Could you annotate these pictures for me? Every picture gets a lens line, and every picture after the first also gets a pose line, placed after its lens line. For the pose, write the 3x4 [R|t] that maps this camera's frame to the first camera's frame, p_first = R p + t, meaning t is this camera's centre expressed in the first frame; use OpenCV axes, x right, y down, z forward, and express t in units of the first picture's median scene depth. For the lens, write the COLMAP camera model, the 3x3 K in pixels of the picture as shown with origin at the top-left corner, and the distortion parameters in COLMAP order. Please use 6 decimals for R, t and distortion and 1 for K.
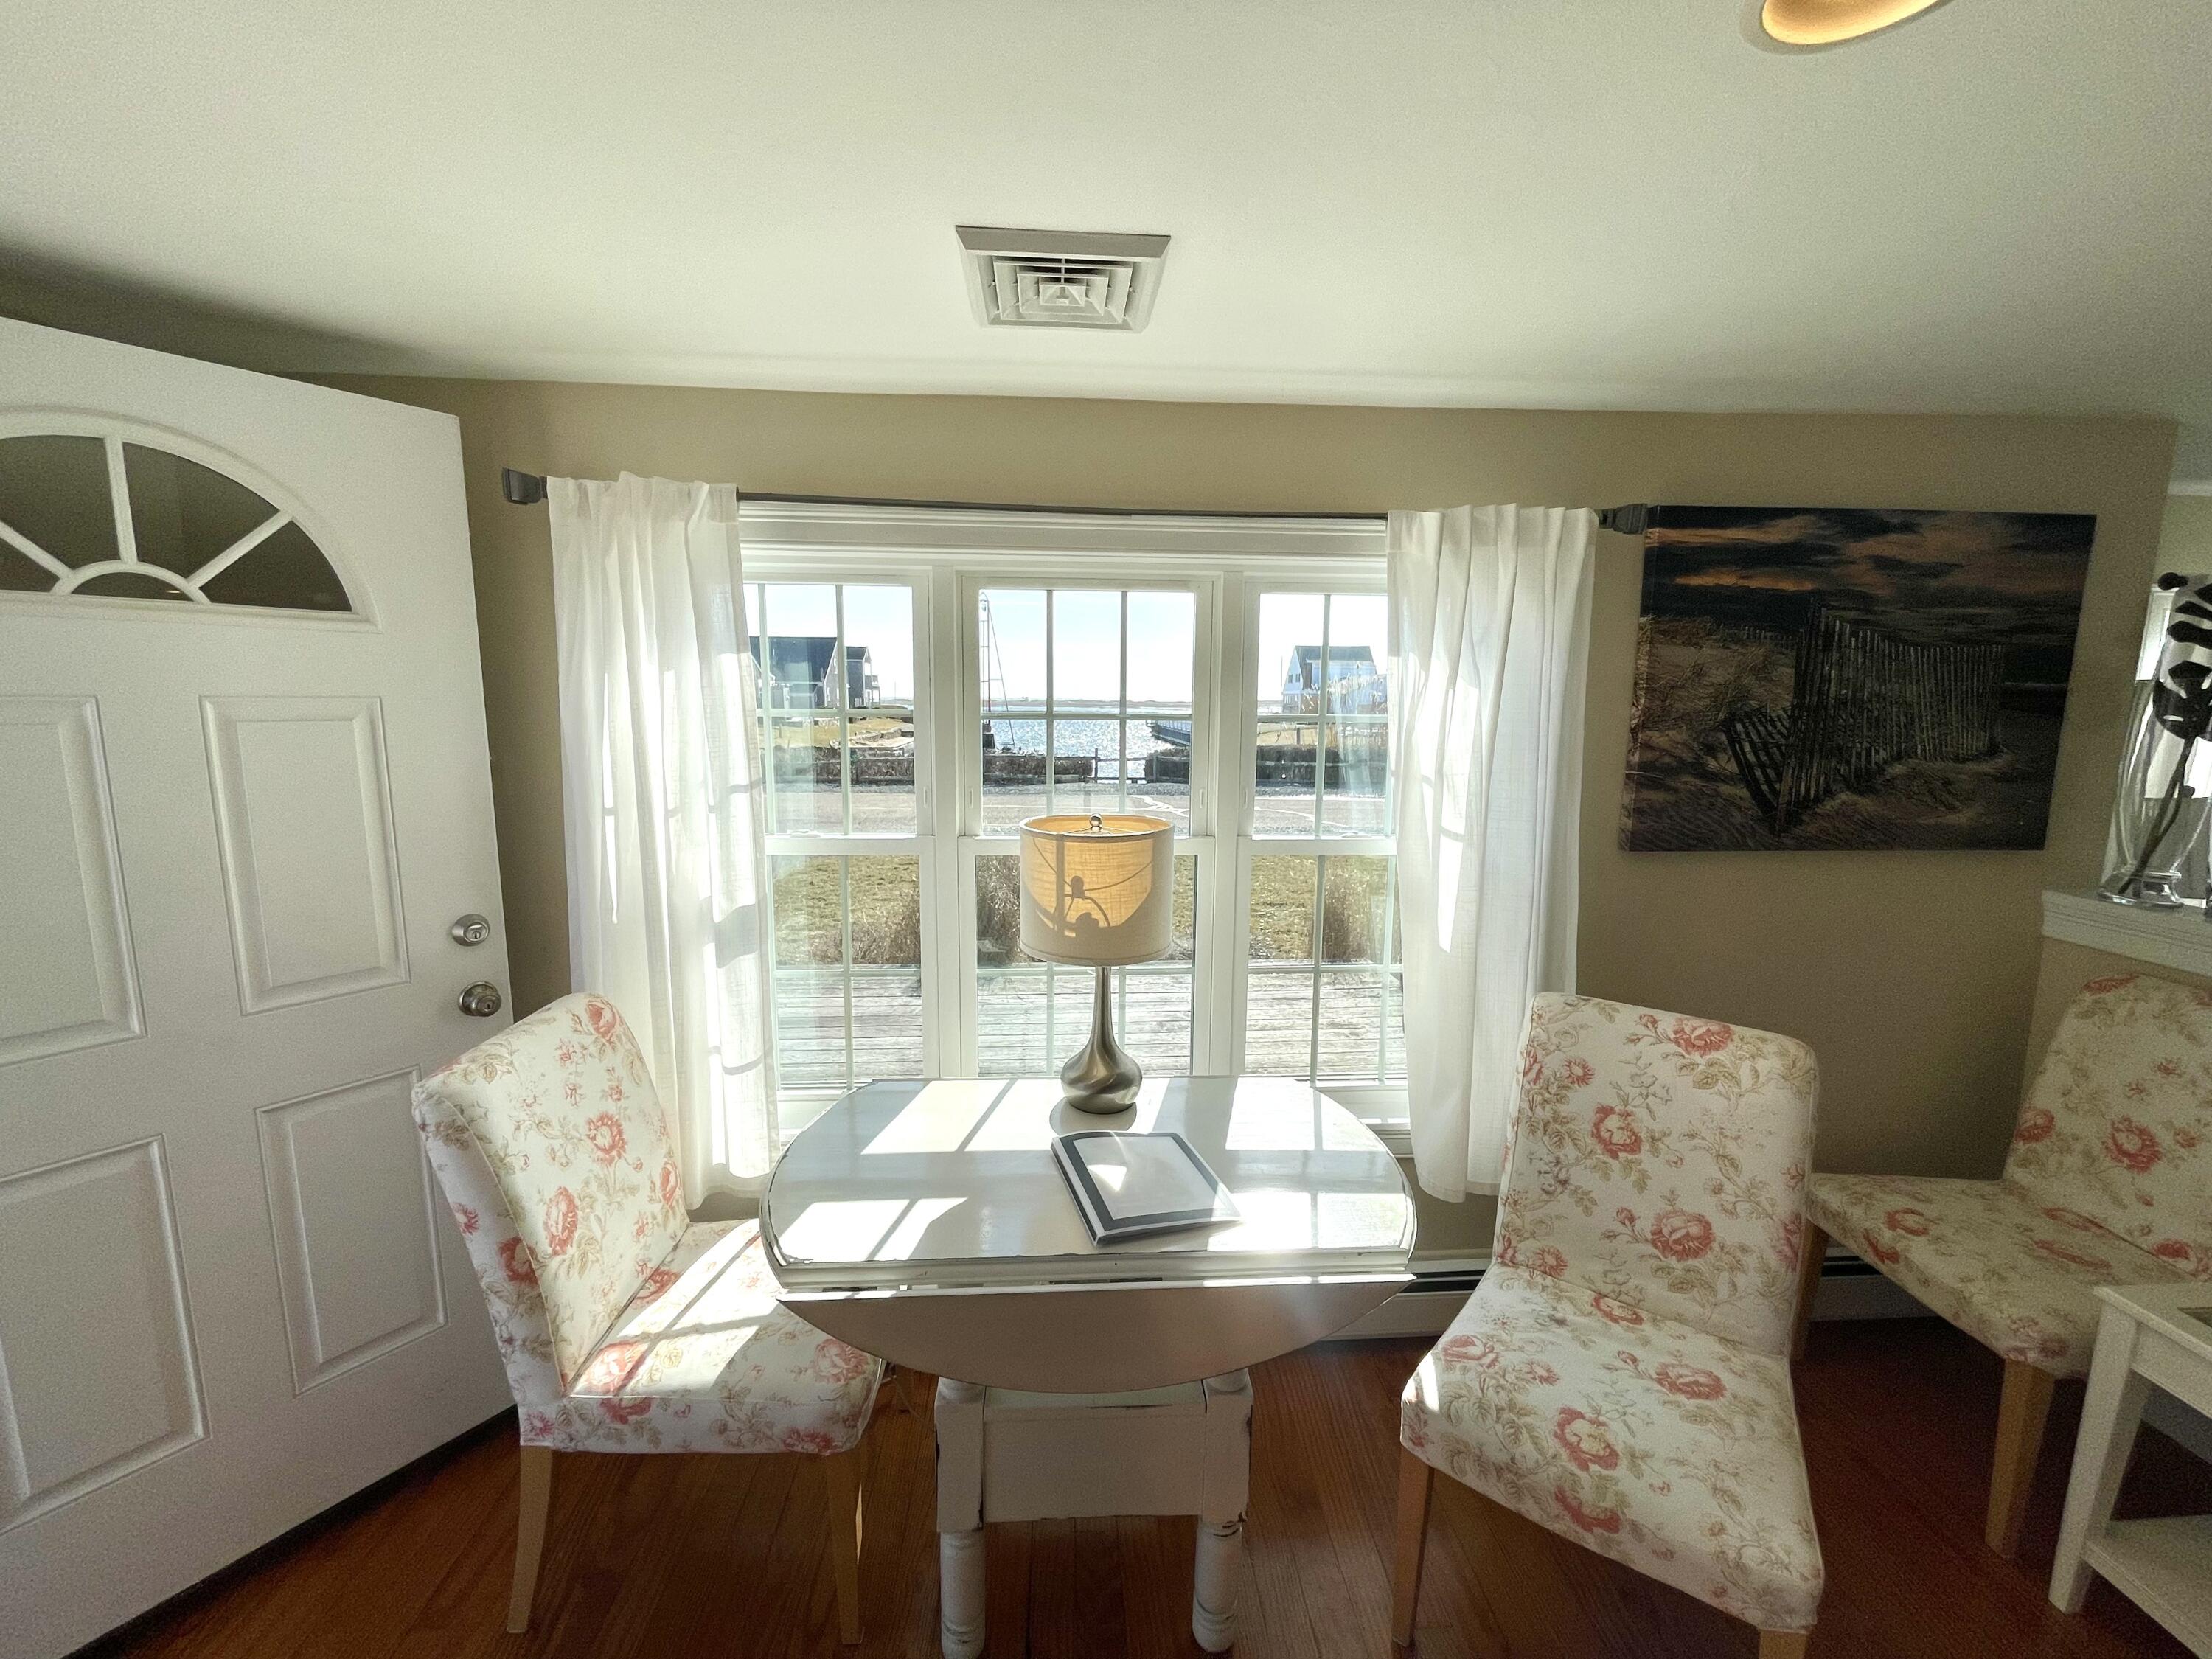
lens RADIAL K [[894.6, 0, 1107.6], [0, 894.6, 820.7], [0, 0, 1]] dist [-0.001827, -0.000166]
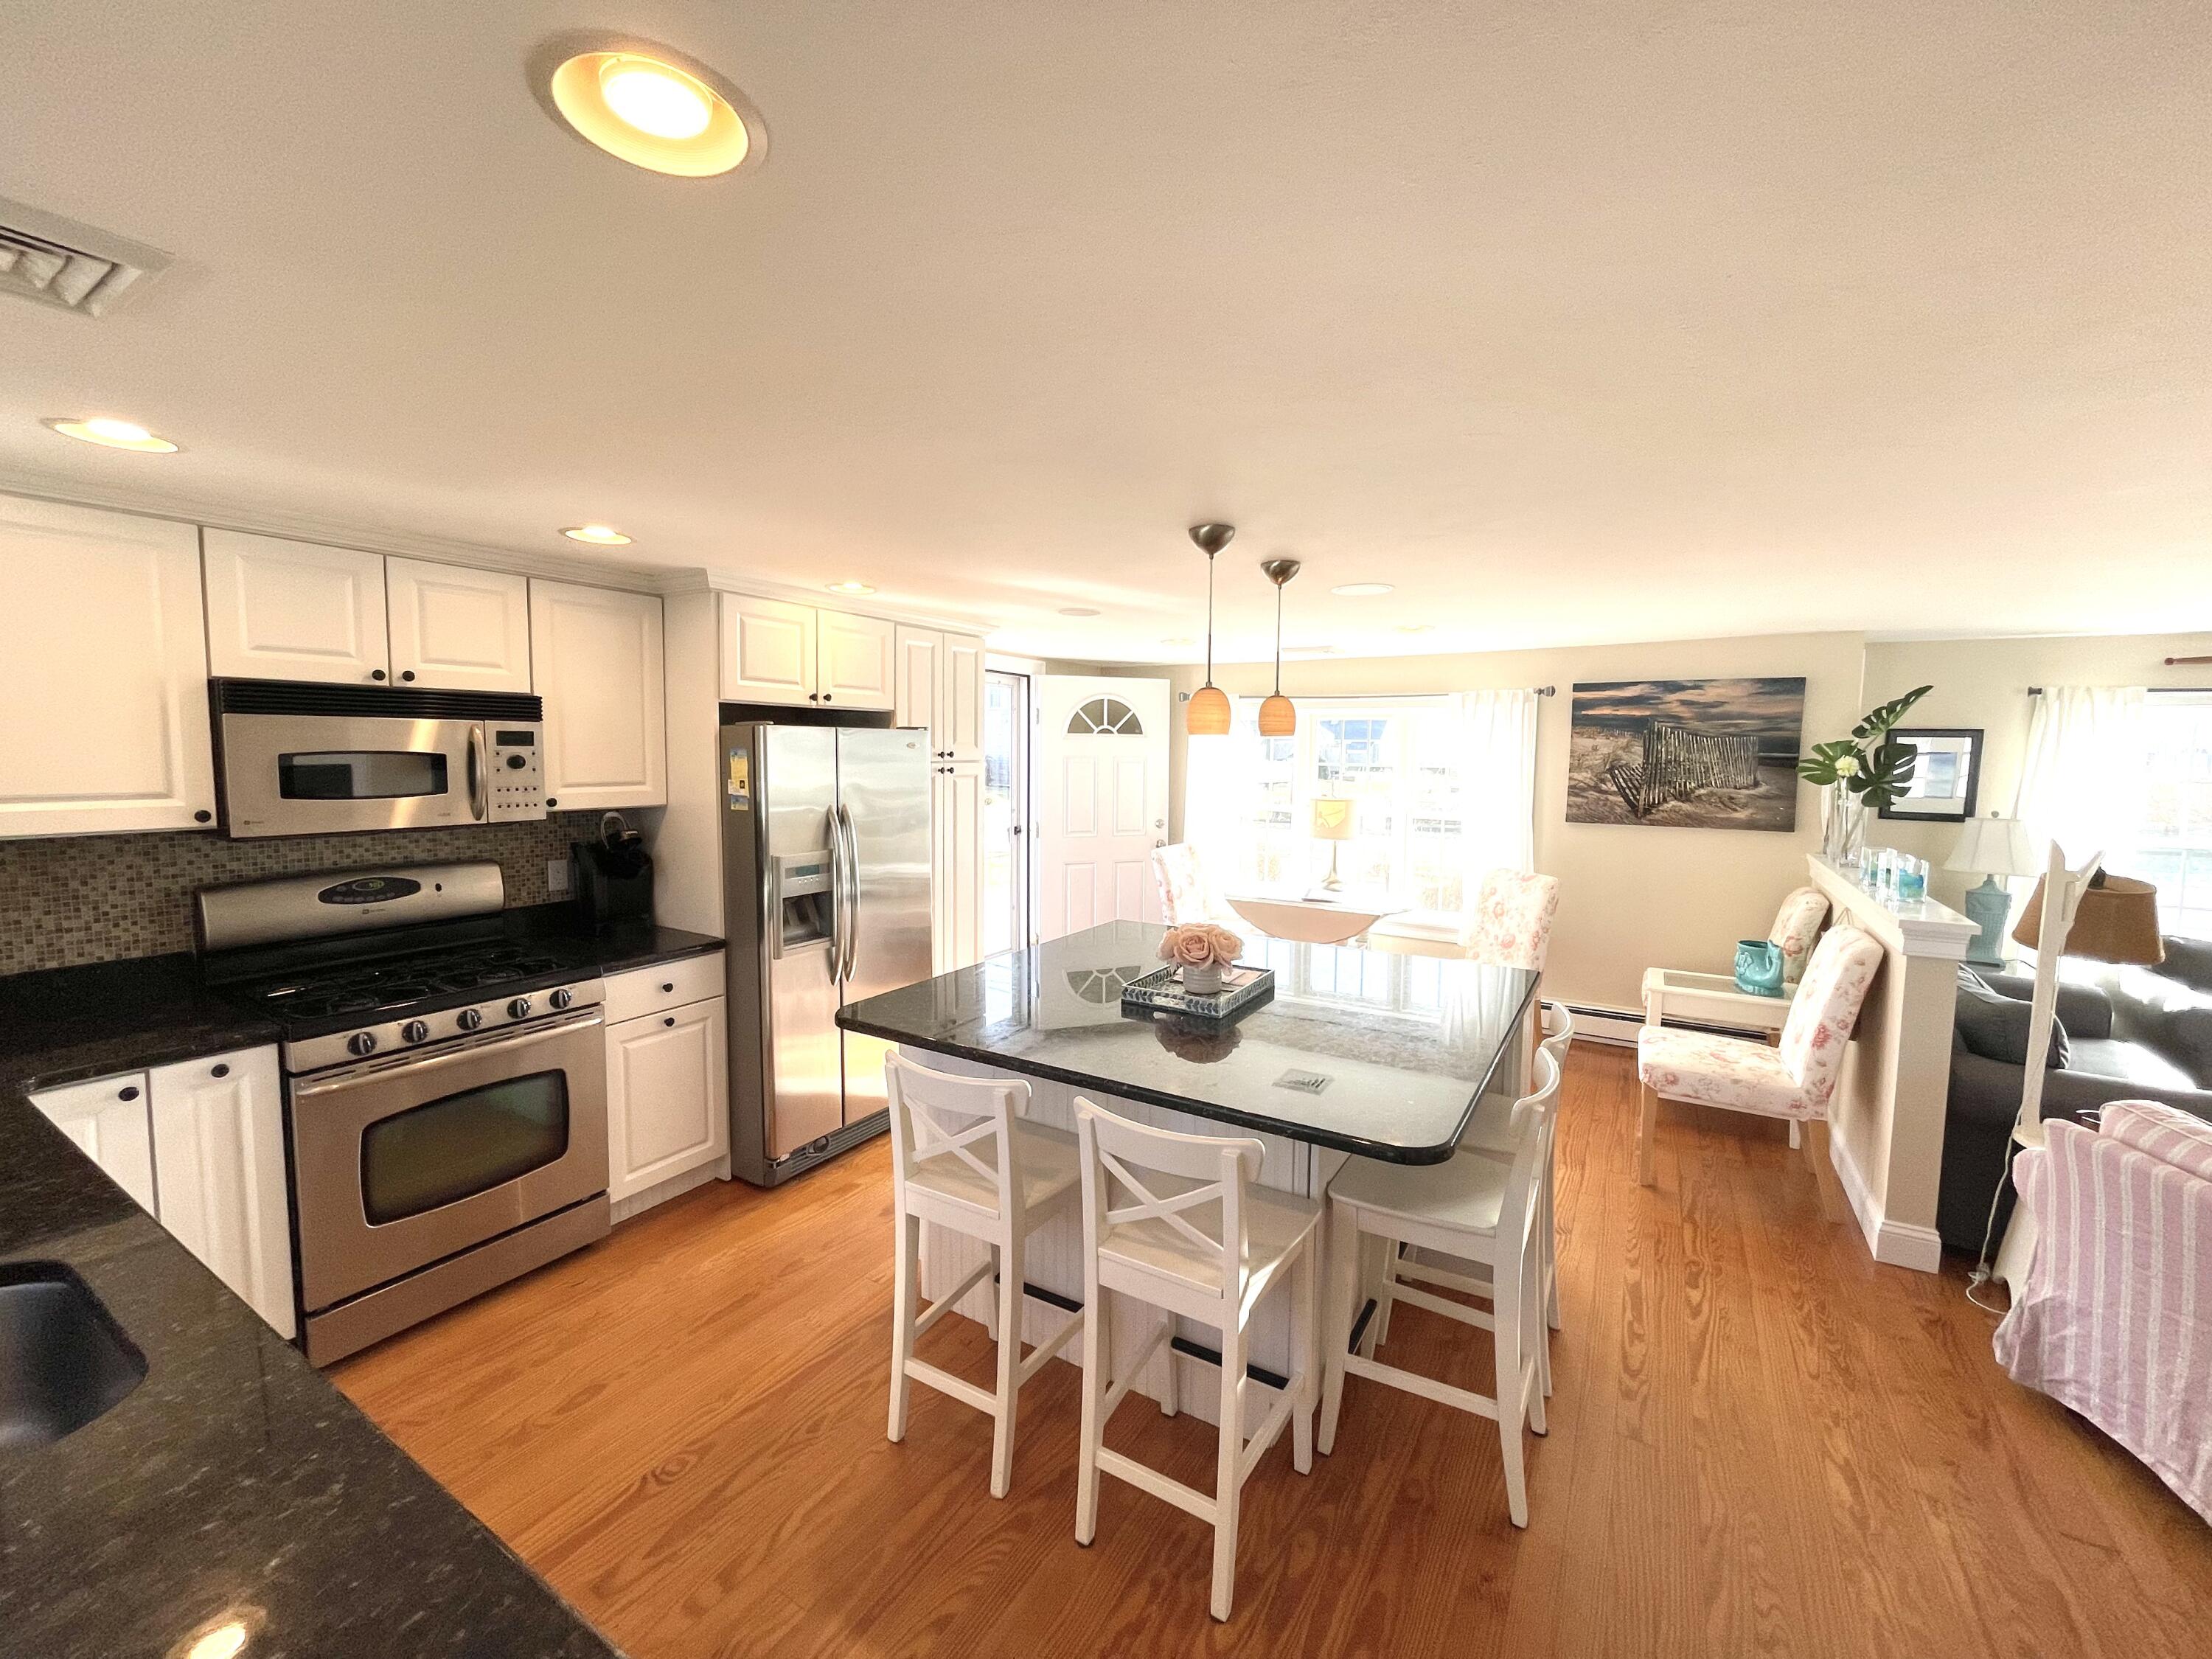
lens RADIAL K [[894.6, 0, 1104.4], [0, 894.6, 817.9], [0, 0, 1]] dist [-0.001827, -0.000166]
pose [[0.817697, 0.044667, -0.573914, 0.989803], [-0.082572, 0.995776, -0.040146, 0.232486], [0.569696, 0.080217, 0.817931, -1.764555]]
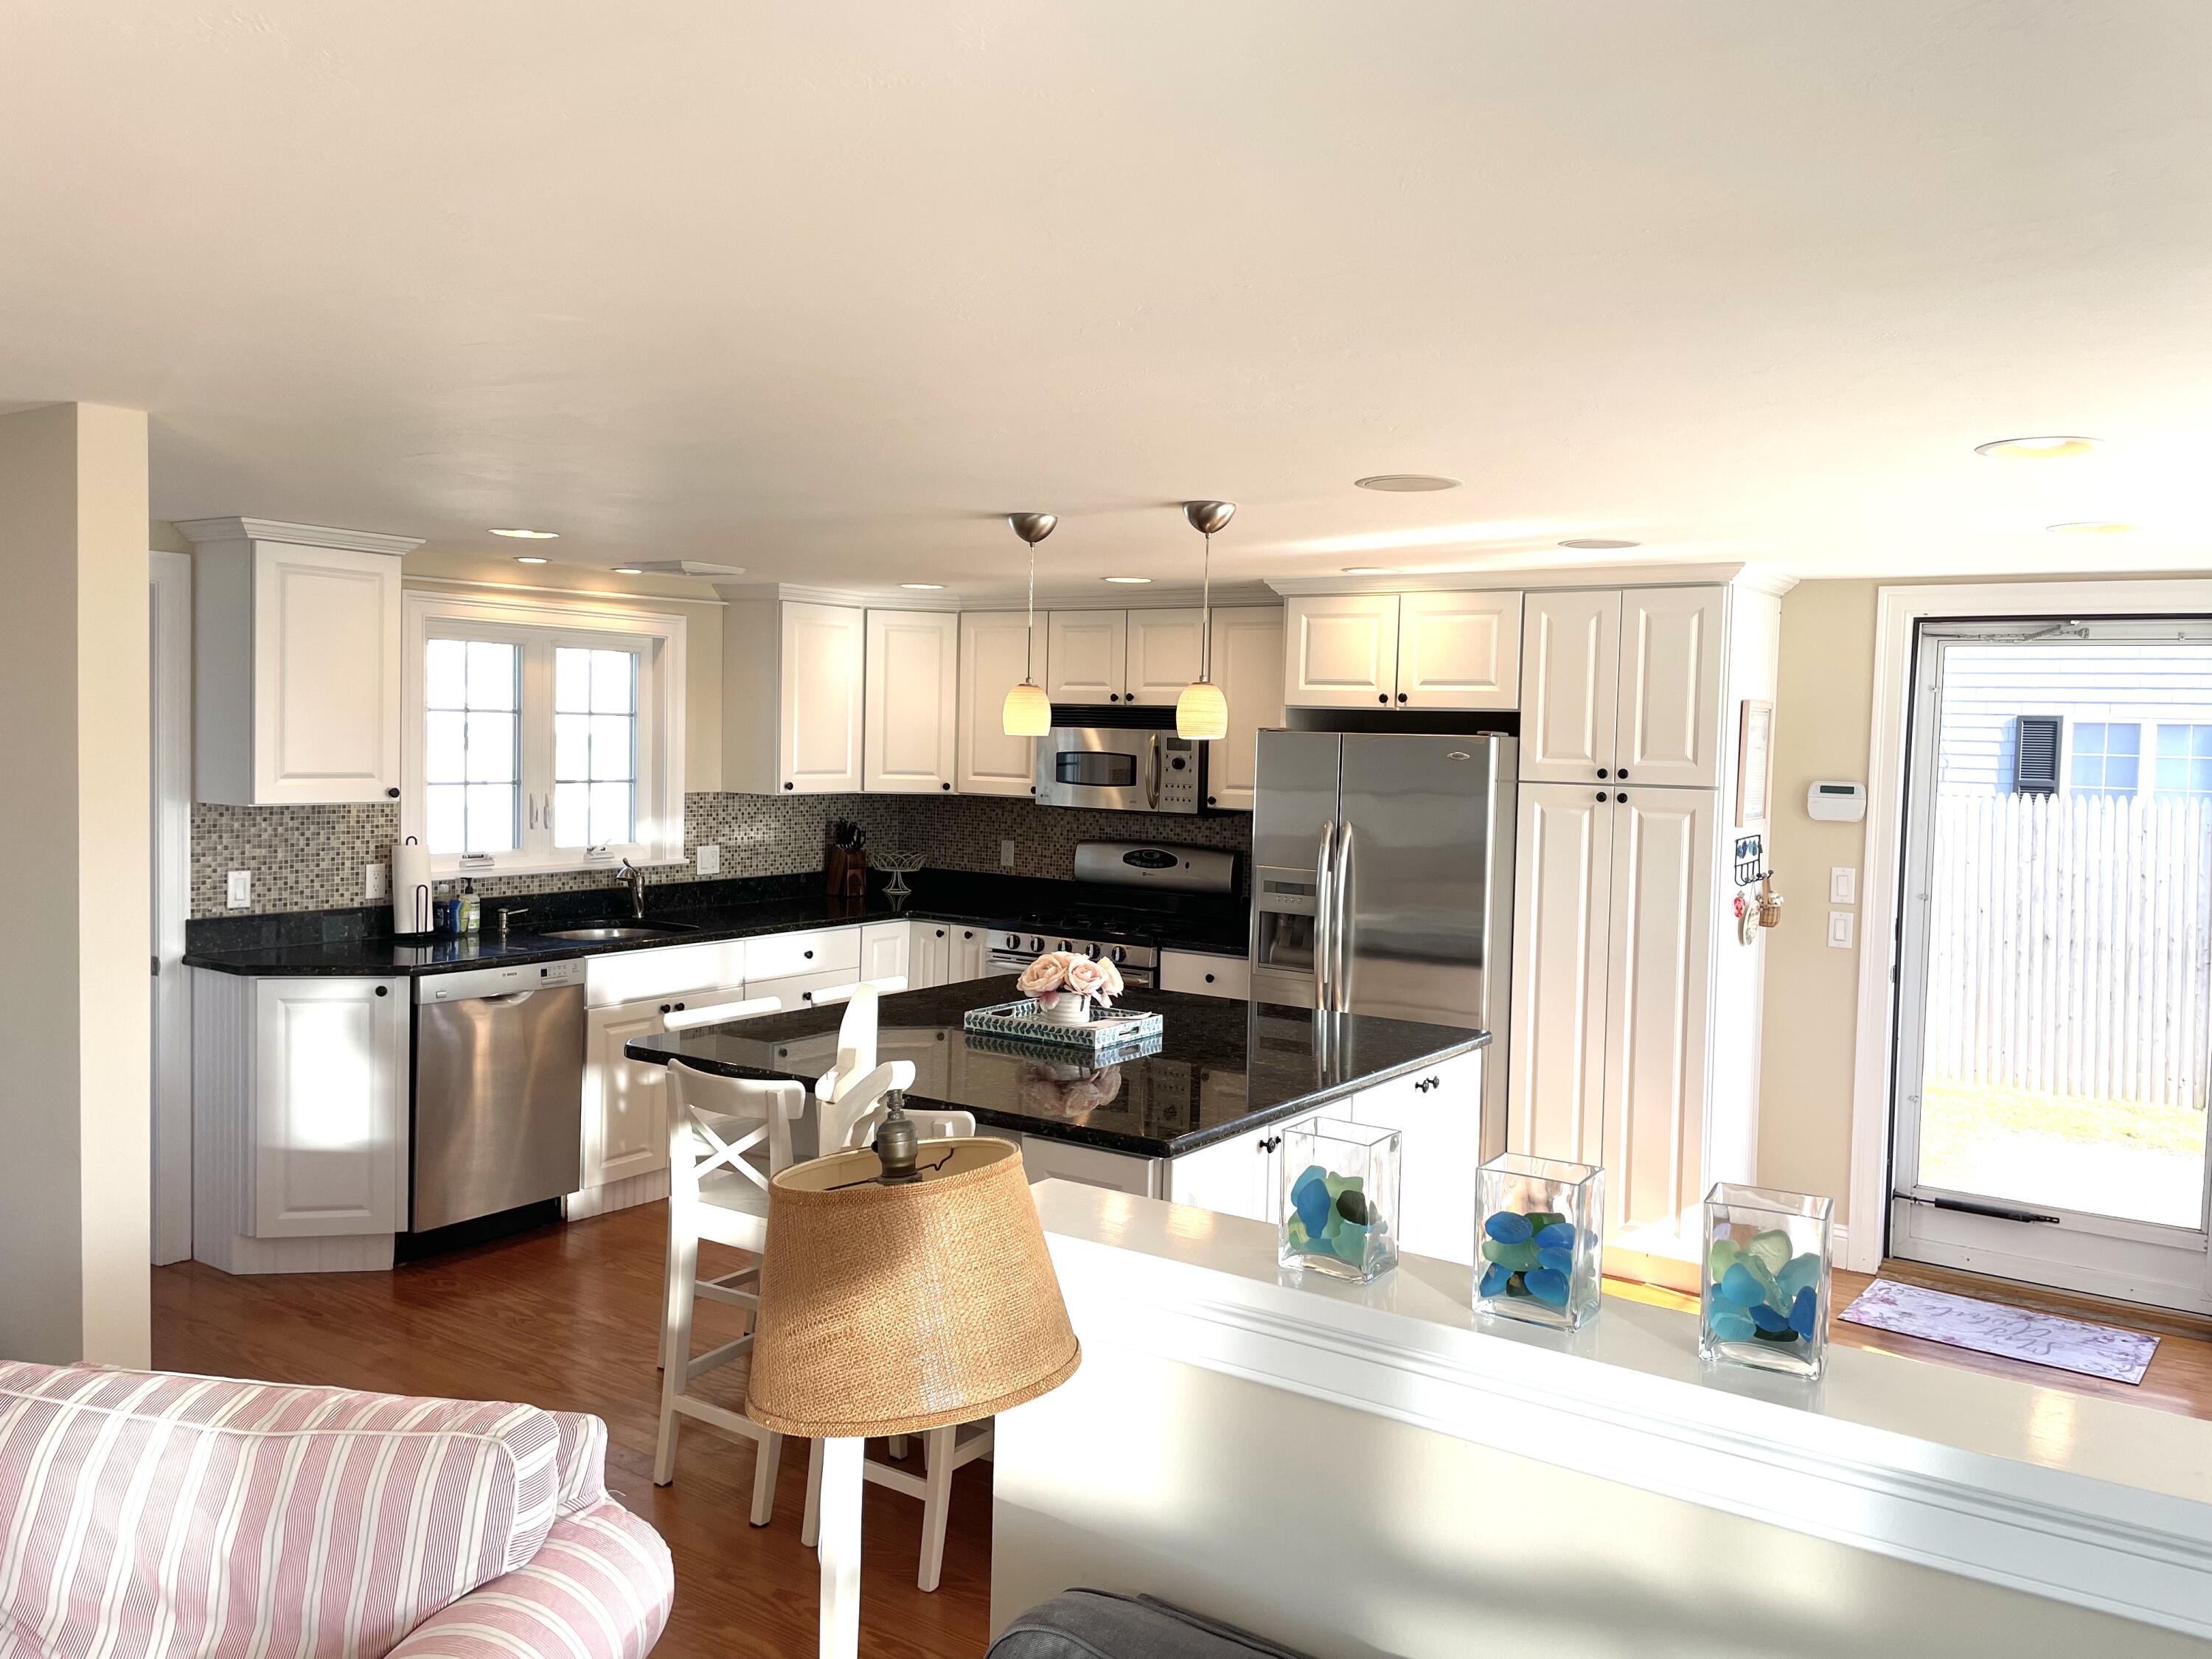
lens RADIAL K [[1667.0, 0, 1112.5], [0, 1667.0, 805.6], [0, 0, 1]] dist [0.096612, -0.110443]
pose [[-0.607276, 0.010491, -0.794422, 2.029301], [-0.141431, 0.982515, 0.121088, -0.129660], [0.781801, 0.185890, -0.595174, 0.704086]]
